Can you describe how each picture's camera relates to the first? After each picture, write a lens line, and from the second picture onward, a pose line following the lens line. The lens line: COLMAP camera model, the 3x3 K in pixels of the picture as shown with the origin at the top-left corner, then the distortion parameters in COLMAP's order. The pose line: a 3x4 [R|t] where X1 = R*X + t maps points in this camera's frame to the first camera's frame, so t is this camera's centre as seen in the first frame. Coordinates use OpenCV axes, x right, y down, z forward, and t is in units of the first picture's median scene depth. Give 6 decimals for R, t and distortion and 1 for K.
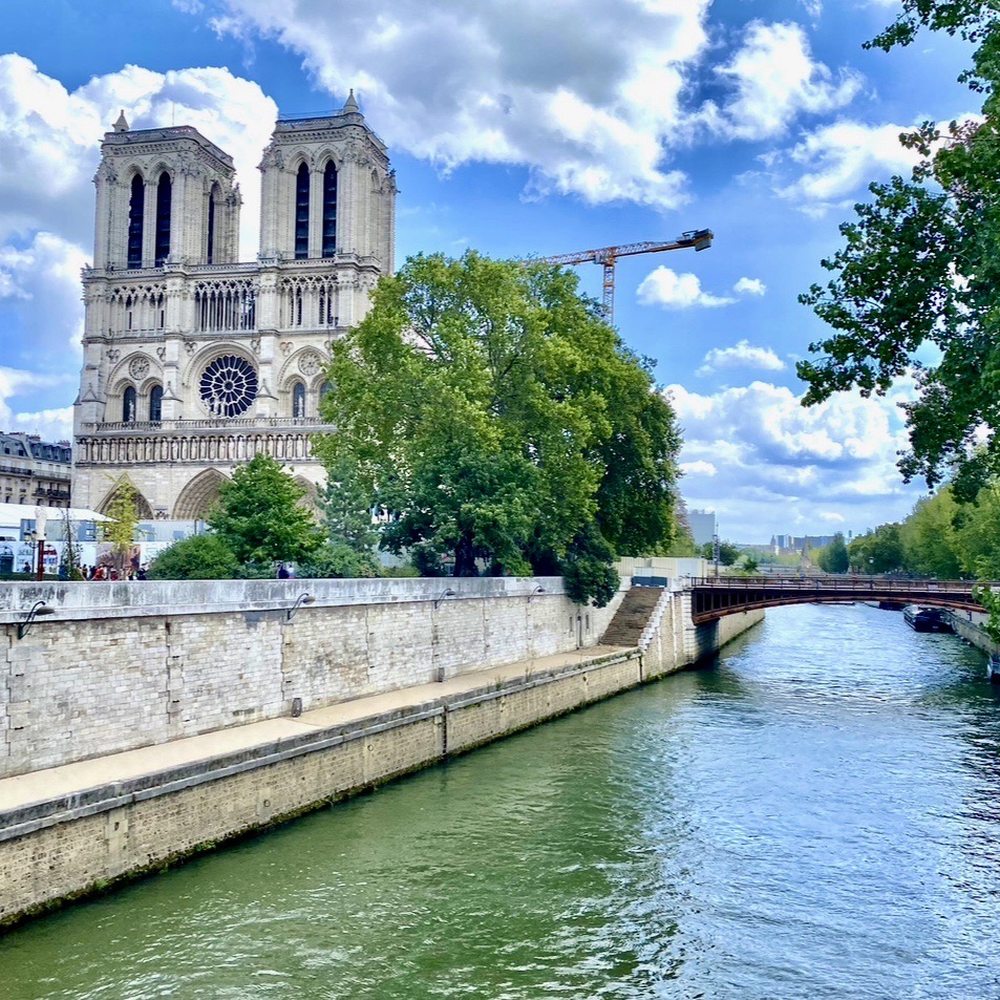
lens RADIAL K [[1043.7, 0, 511.9], [0, 1043.7, 497.5], [0, 0, 1]] dist [0.110492, -0.244274]
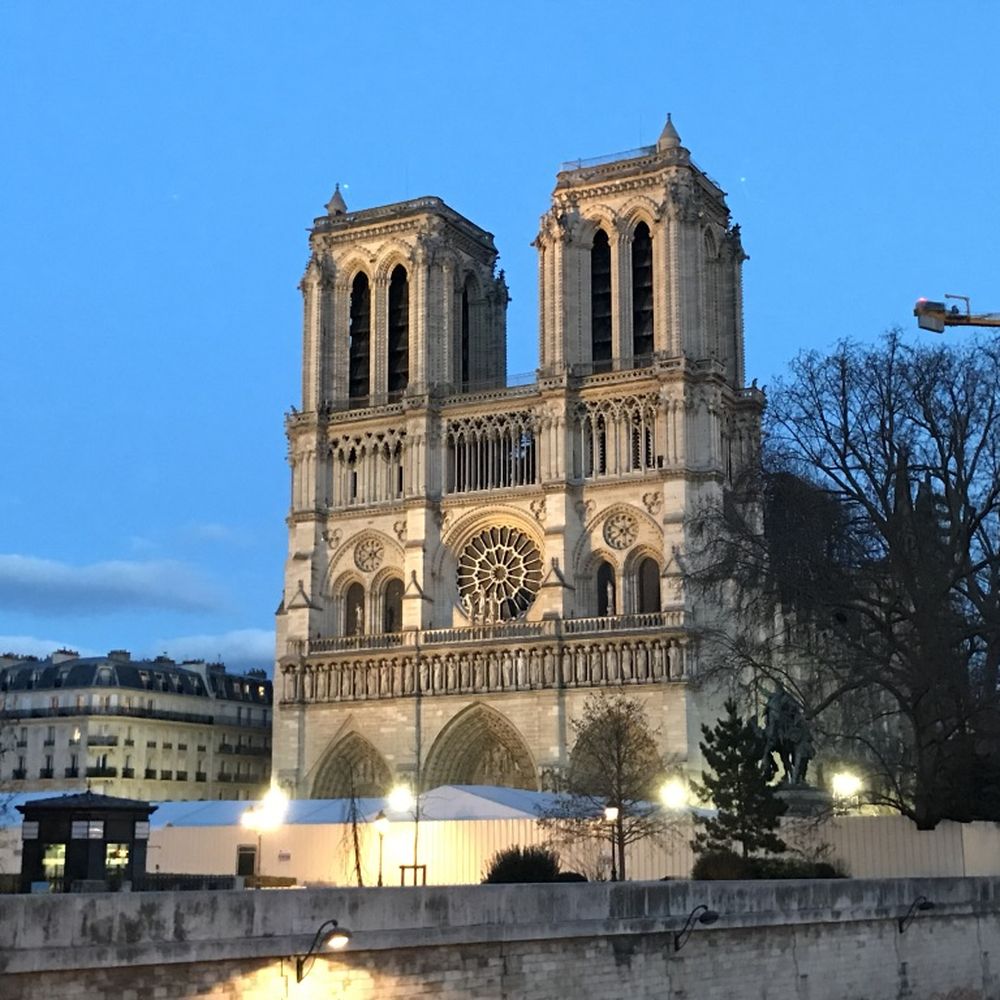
lens RADIAL K [[1664.9, 0, 500.0], [0, 1664.9, 500.0], [0, 0, 1]] dist [0.267122, -0.992753]
pose [[0.970083, -0.063399, -0.234348, -0.024924], [0.029133, 0.988724, -0.146887, 0.000334], [0.241018, 0.135665, 0.960992, 0.005368]]
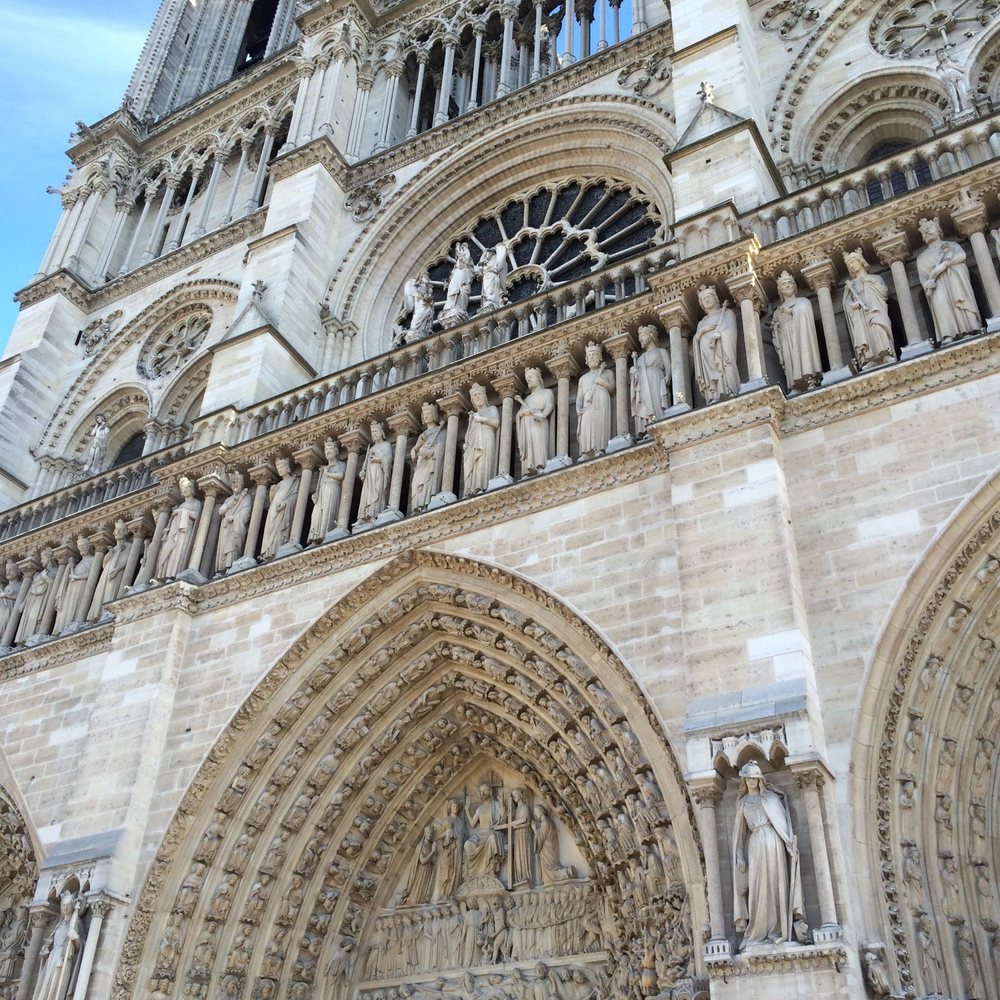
lens RADIAL K [[1155.4, 0, 500.0], [0, 1155.4, 500.0], [0, 0, 1]] dist [0.093919, -0.010837]
pose [[0.961651, -0.140673, -0.235452, -0.225733], [-0.013702, 0.832742, -0.553491, 0.057820], [0.273932, 0.535492, 0.798880, 0.839257]]
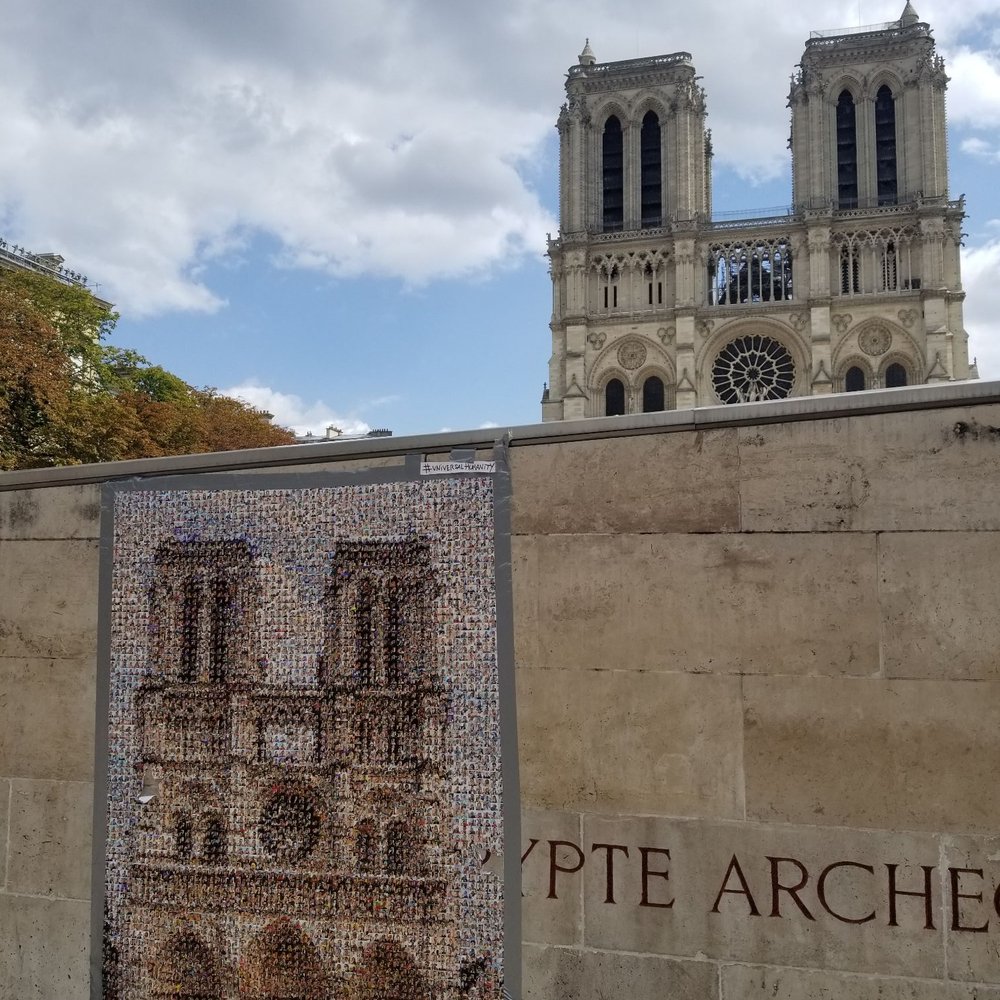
lens RADIAL K [[1043.7, 0, 511.9], [0, 1043.7, 497.5], [0, 0, 1]] dist [0.110492, -0.244274]
pose [[0.999552, -0.011931, -0.027449, -0.430768], [0.011081, 0.999460, -0.030928, 0.008742], [0.027803, 0.030610, 0.999145, 0.213423]]
